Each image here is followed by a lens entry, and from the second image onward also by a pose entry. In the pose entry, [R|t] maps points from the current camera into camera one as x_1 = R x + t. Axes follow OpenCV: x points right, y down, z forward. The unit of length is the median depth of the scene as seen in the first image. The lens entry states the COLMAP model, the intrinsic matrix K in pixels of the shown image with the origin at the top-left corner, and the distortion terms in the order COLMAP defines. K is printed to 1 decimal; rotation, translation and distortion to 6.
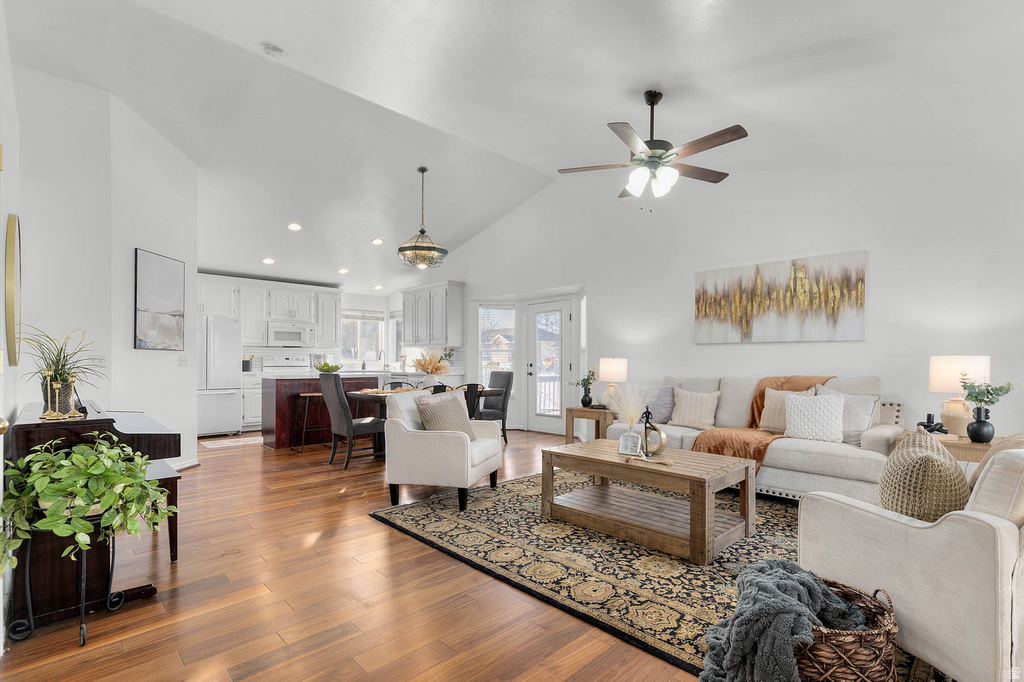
lens RADIAL K [[466.2, 0, 515.6], [0, 466.2, 358.3], [0, 0, 1]] dist [0.004856, 0.000118]
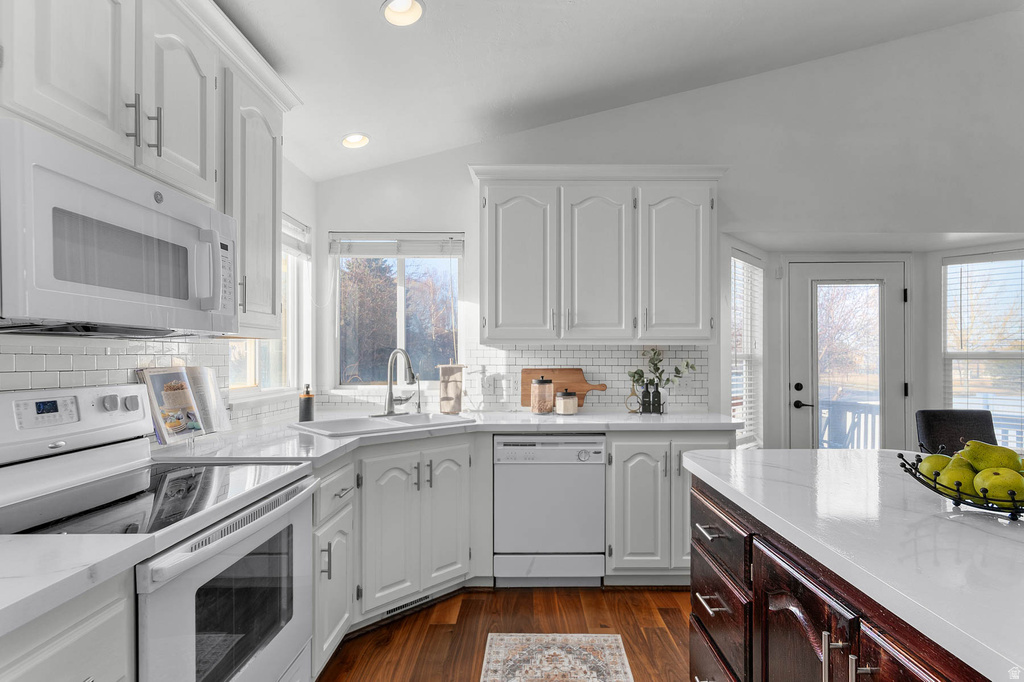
lens RADIAL K [[502.6, 0, 536.3], [0, 502.6, 357.2], [0, 0, 1]] dist [-0.005859, -0.000818]
pose [[0.695704, -0.002345, 0.718324, -0.527925], [-0.002810, 0.999978, 0.005986, -0.018296], [-0.718323, -0.006183, 0.695683, 0.816316]]
